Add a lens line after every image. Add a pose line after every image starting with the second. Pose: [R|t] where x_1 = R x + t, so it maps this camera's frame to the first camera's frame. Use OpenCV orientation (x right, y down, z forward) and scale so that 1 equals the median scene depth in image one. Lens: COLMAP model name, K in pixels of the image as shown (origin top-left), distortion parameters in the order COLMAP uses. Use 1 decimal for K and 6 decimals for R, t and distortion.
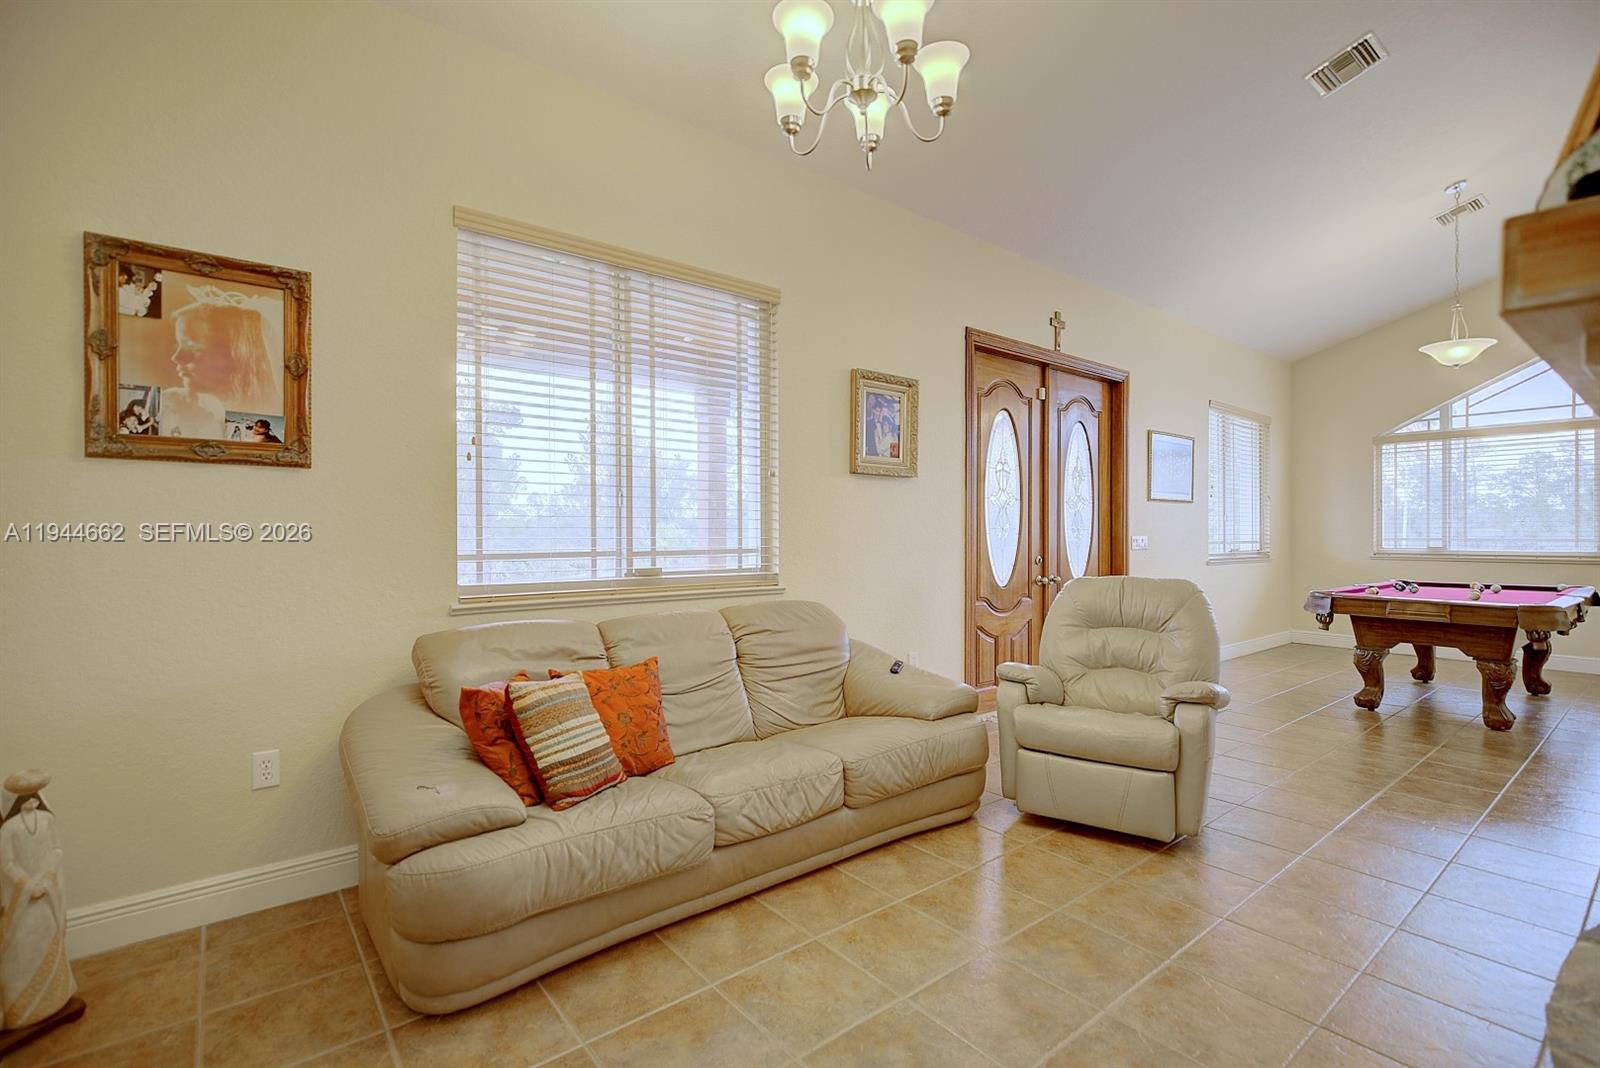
lens RADIAL K [[732.1, 0, 800.0], [0, 732.1, 534.0], [0, 0, 1]] dist [0.000379, -0.000231]
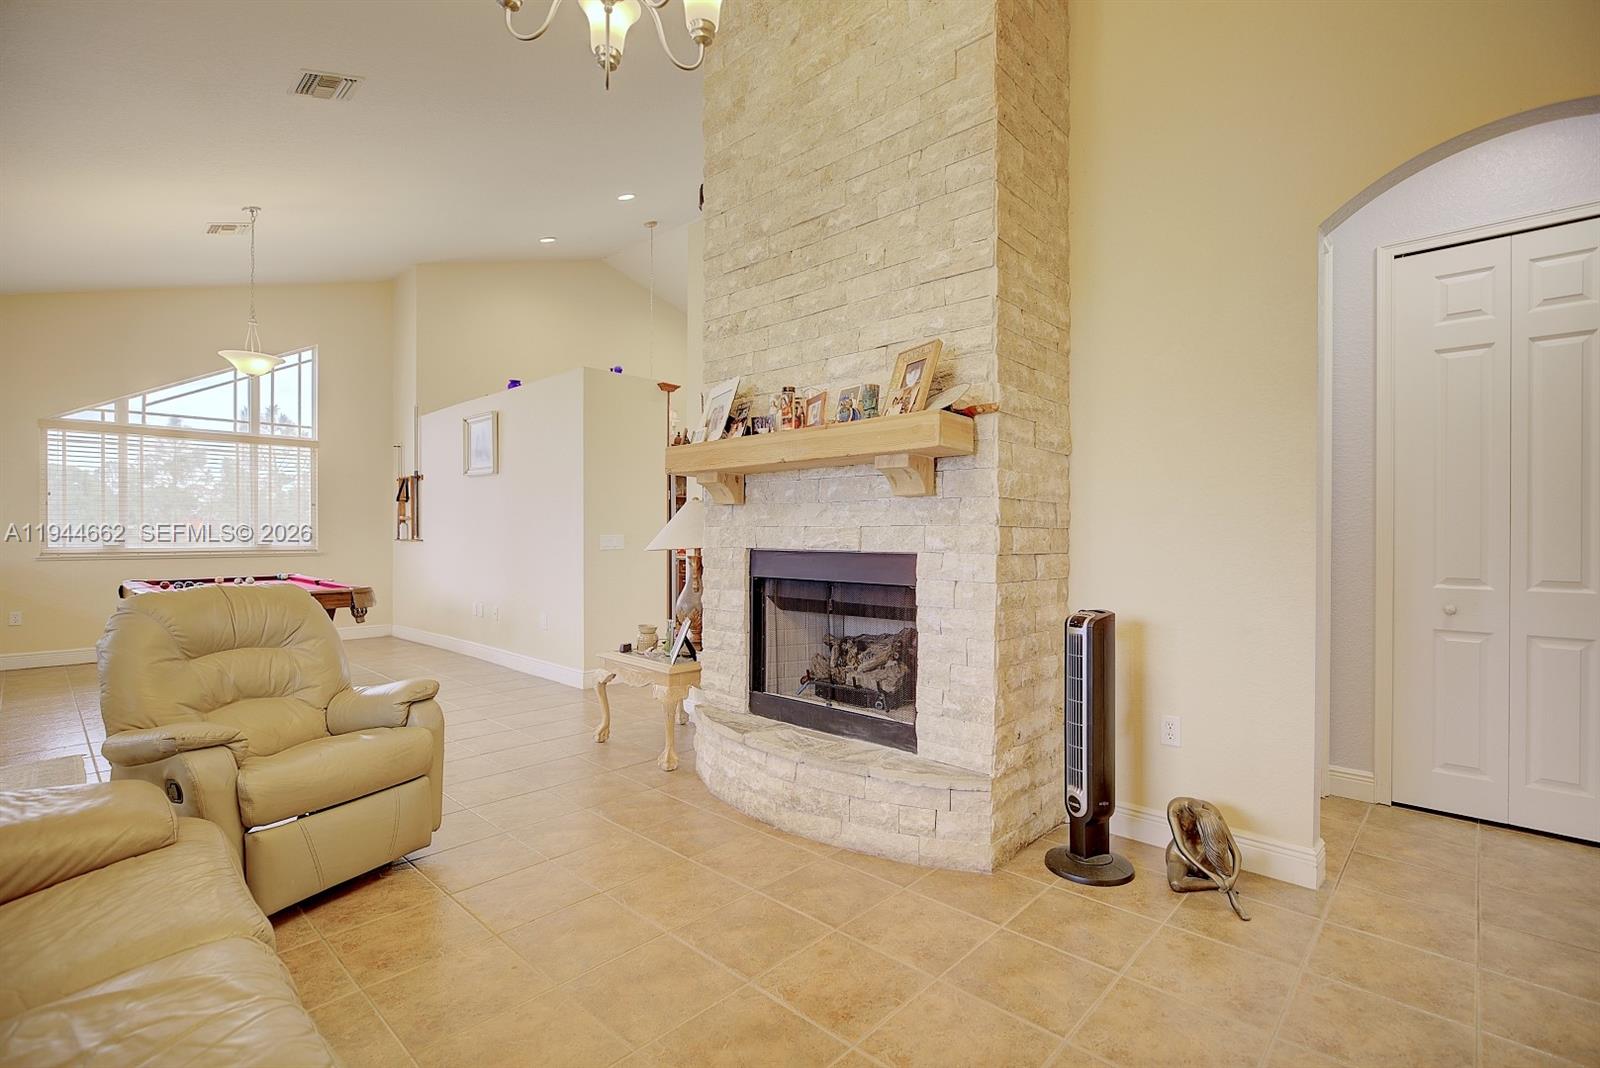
lens RADIAL K [[732.1, 0, 800.0], [0, 732.1, 534.0], [0, 0, 1]] dist [0.000379, -0.000231]
pose [[-0.135662, -0.002133, 0.990753, -0.249469], [-0.000761, 0.999998, 0.002049, 0.001052], [-0.990755, -0.000476, -0.135663, 0.300308]]
